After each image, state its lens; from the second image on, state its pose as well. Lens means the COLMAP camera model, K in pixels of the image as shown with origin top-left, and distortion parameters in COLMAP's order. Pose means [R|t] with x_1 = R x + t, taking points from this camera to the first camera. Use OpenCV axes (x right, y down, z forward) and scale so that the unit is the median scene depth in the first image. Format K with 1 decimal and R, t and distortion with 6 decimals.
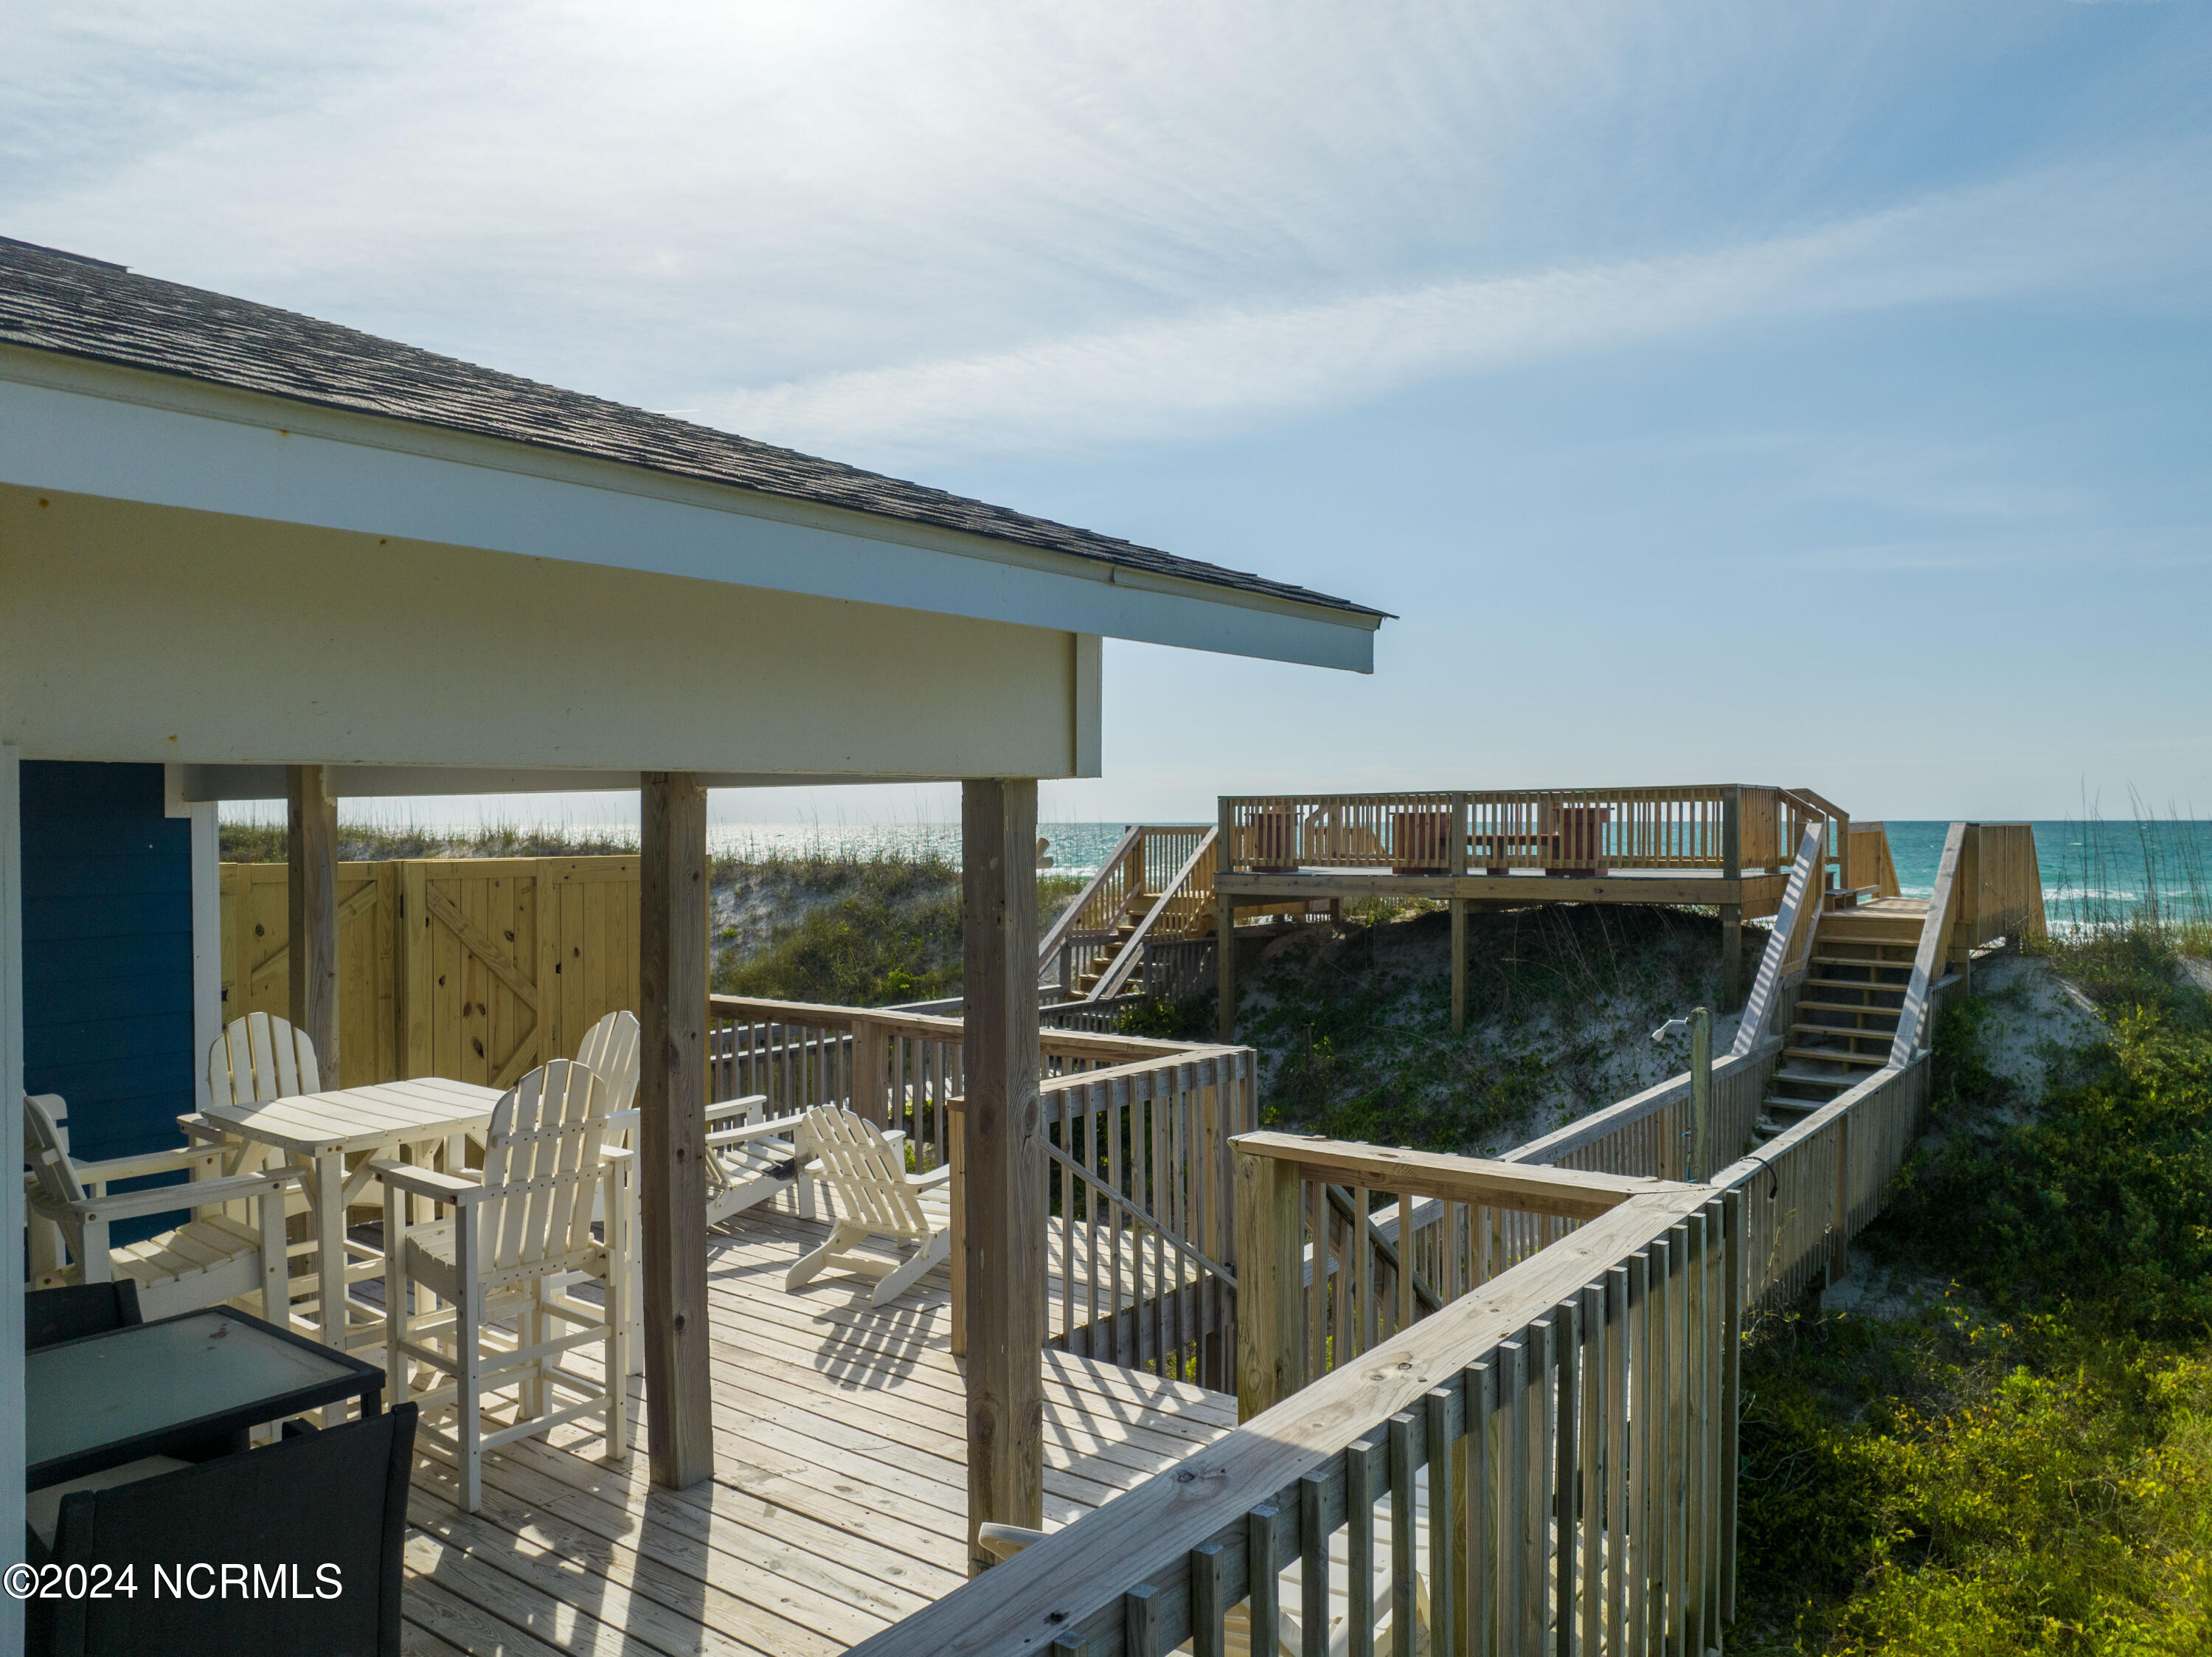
lens RADIAL K [[1570.2, 0, 1106.0], [0, 1570.2, 828.5], [0, 0, 1]] dist [0.046419, -0.116260]
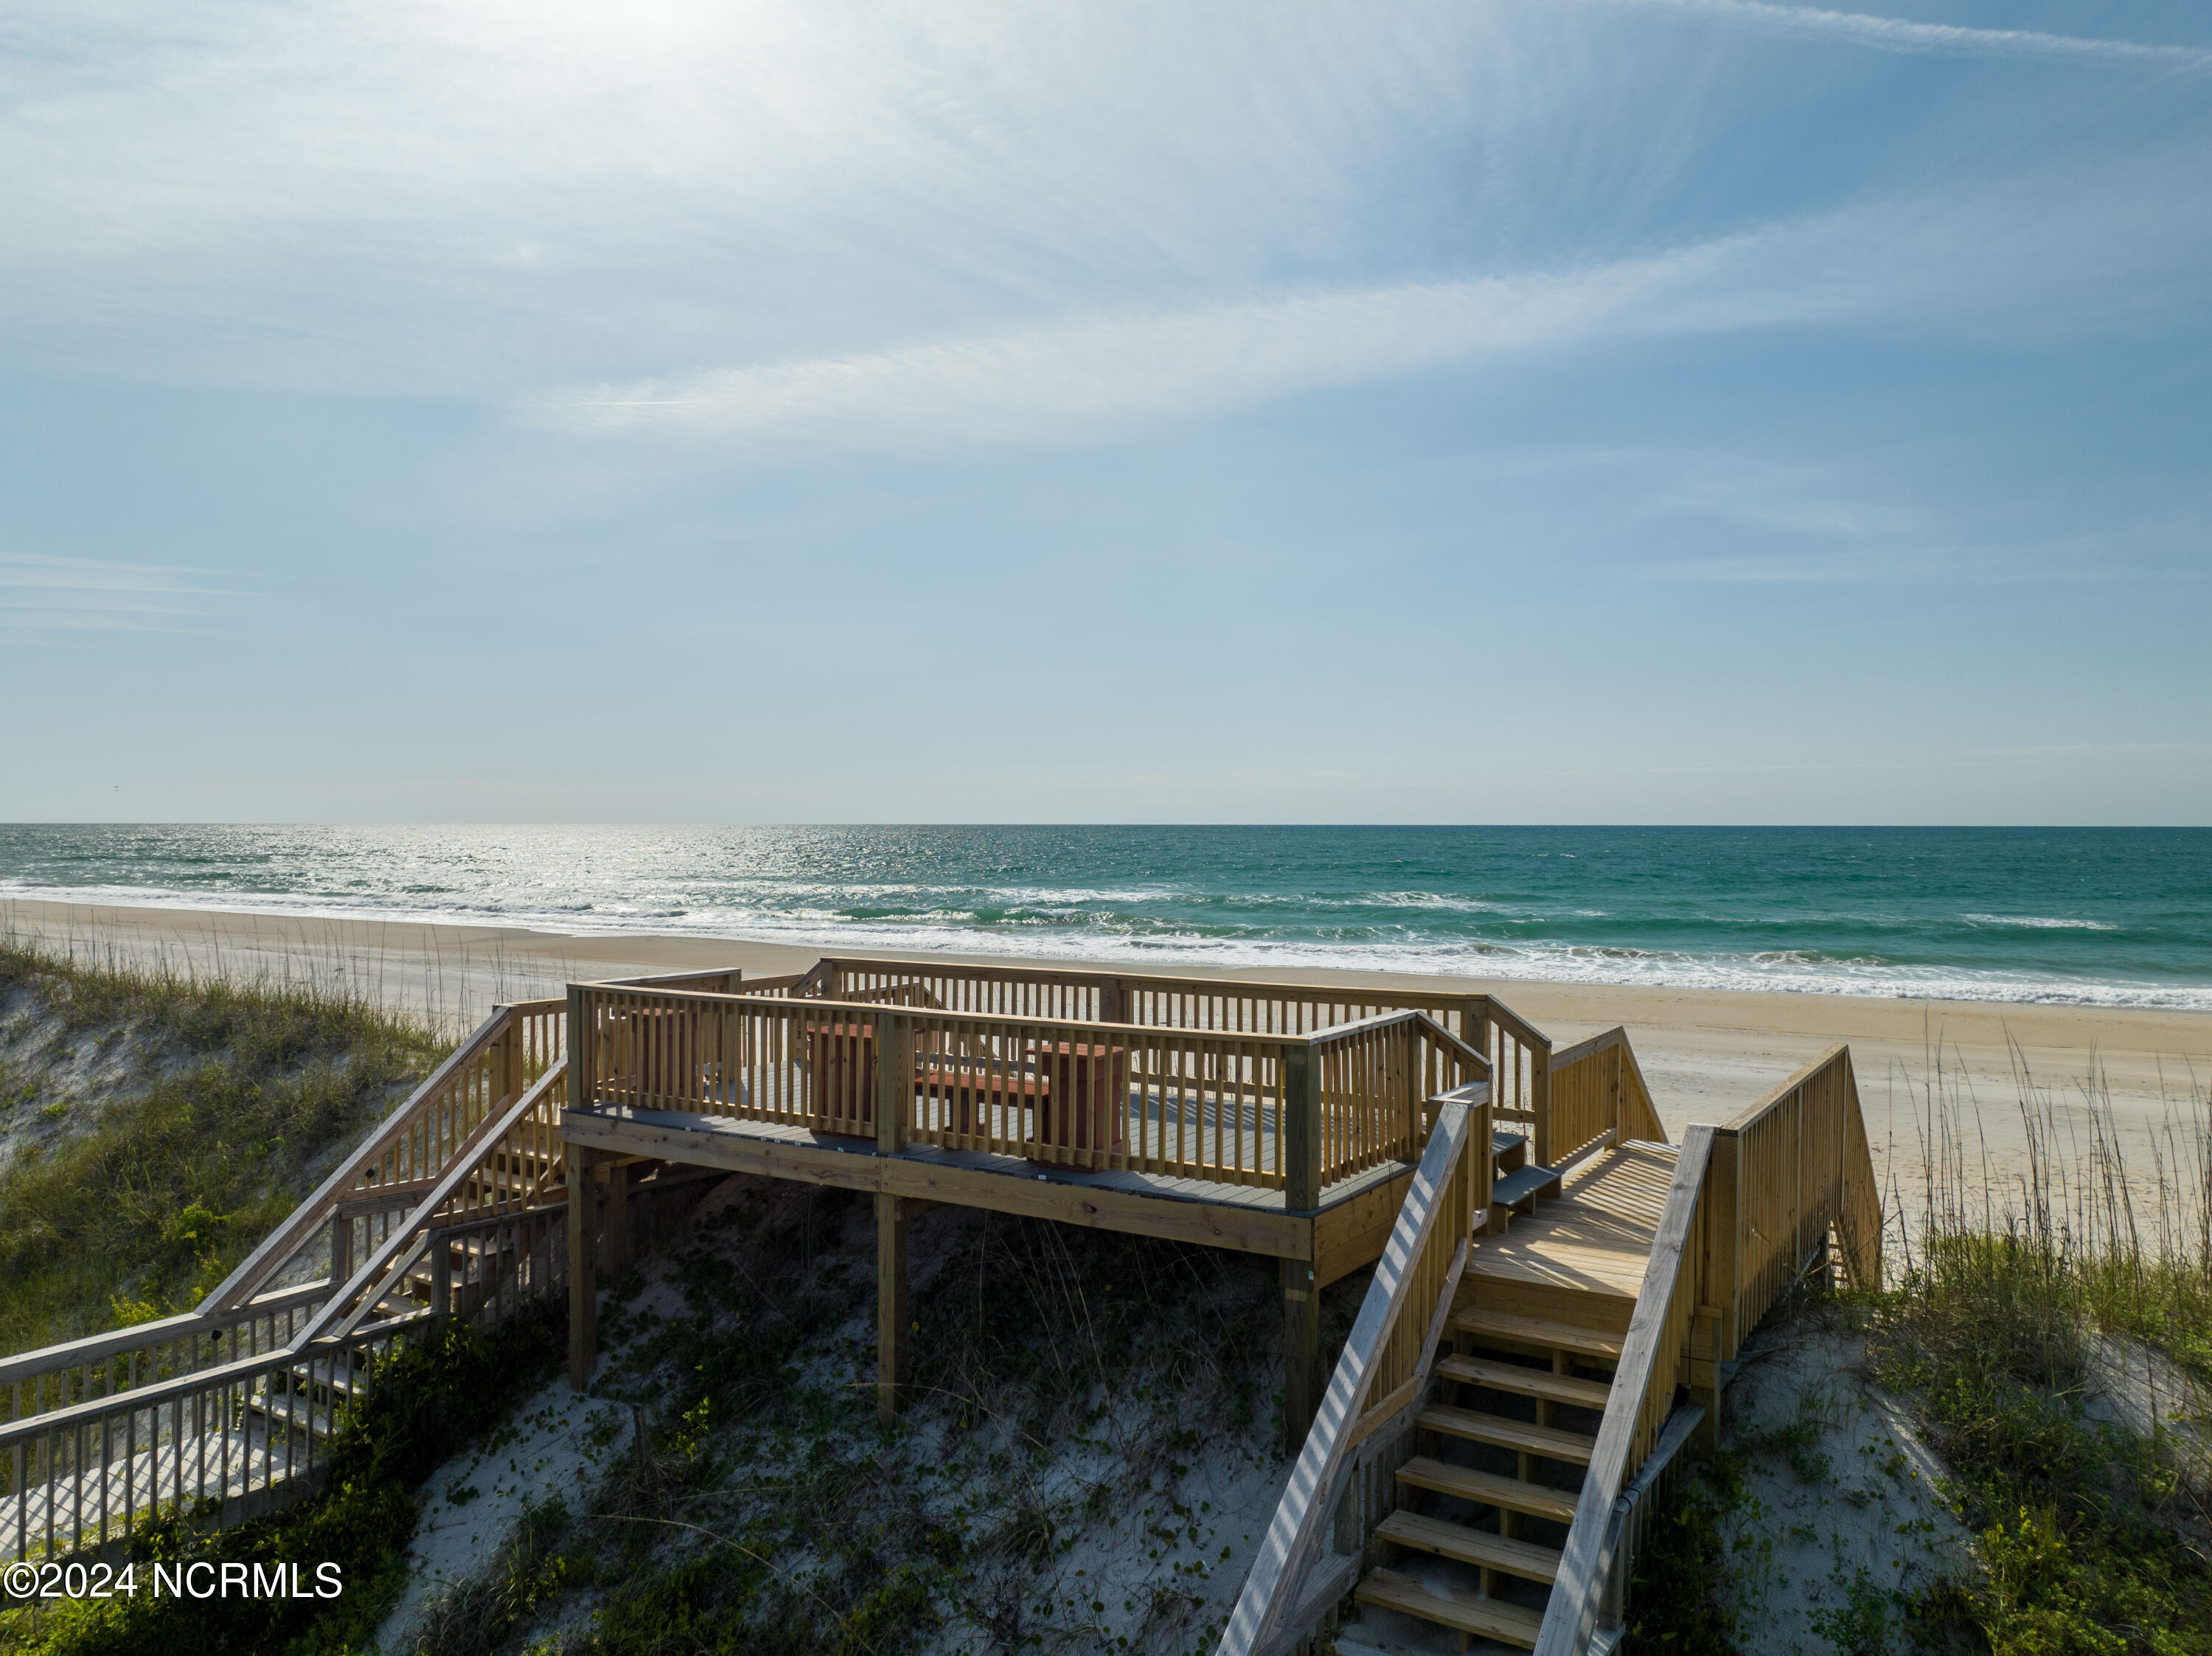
lens RADIAL K [[1577.5, 0, 1106.0], [0, 1577.5, 828.0], [0, 0, 1]] dist [-0.036543, 0.003768]
pose [[0.996786, 0.001597, 0.080089, 0.288798], [-0.001400, 0.999996, -0.002516, -0.098293], [-0.080092, 0.002396, 0.996785, 0.471642]]
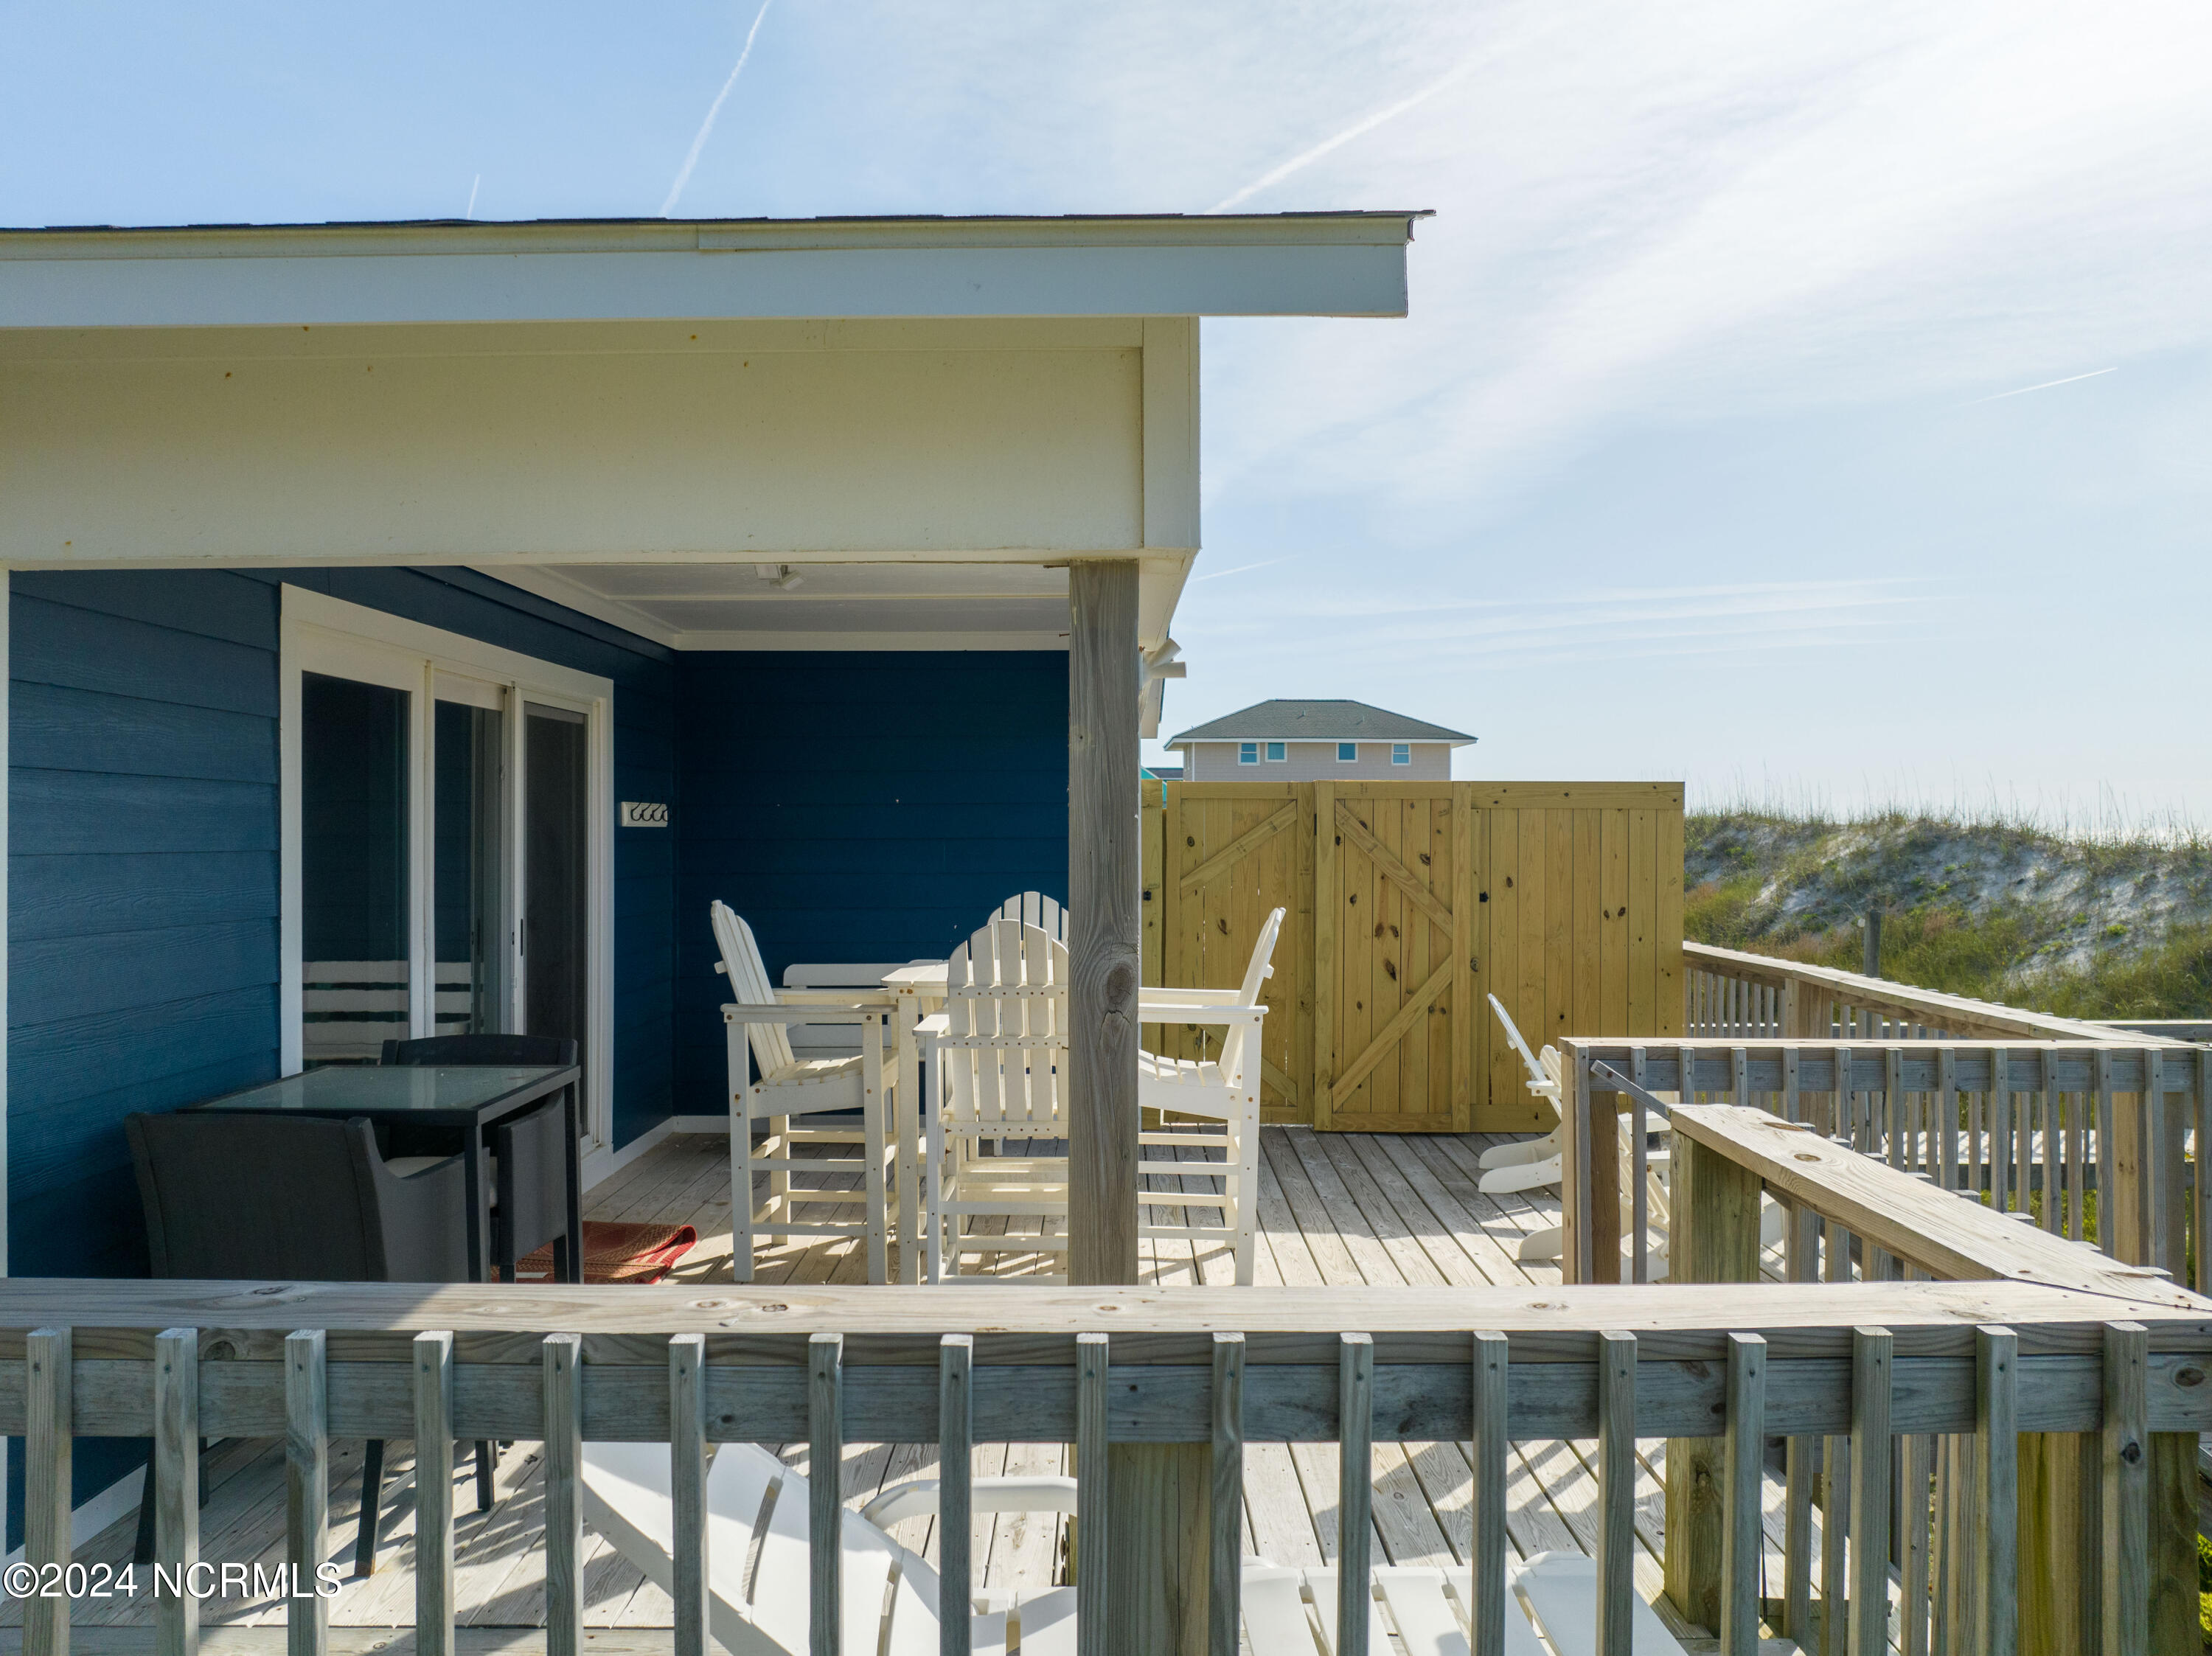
lens RADIAL K [[1577.5, 0, 1106.0], [0, 1577.5, 828.0], [0, 0, 1]] dist [-0.036543, 0.003768]
pose [[0.612845, 0.004809, -0.790188, 0.140589], [-0.006218, 0.999980, 0.001264, 0.025060], [0.790178, 0.004138, 0.612863, 0.125919]]
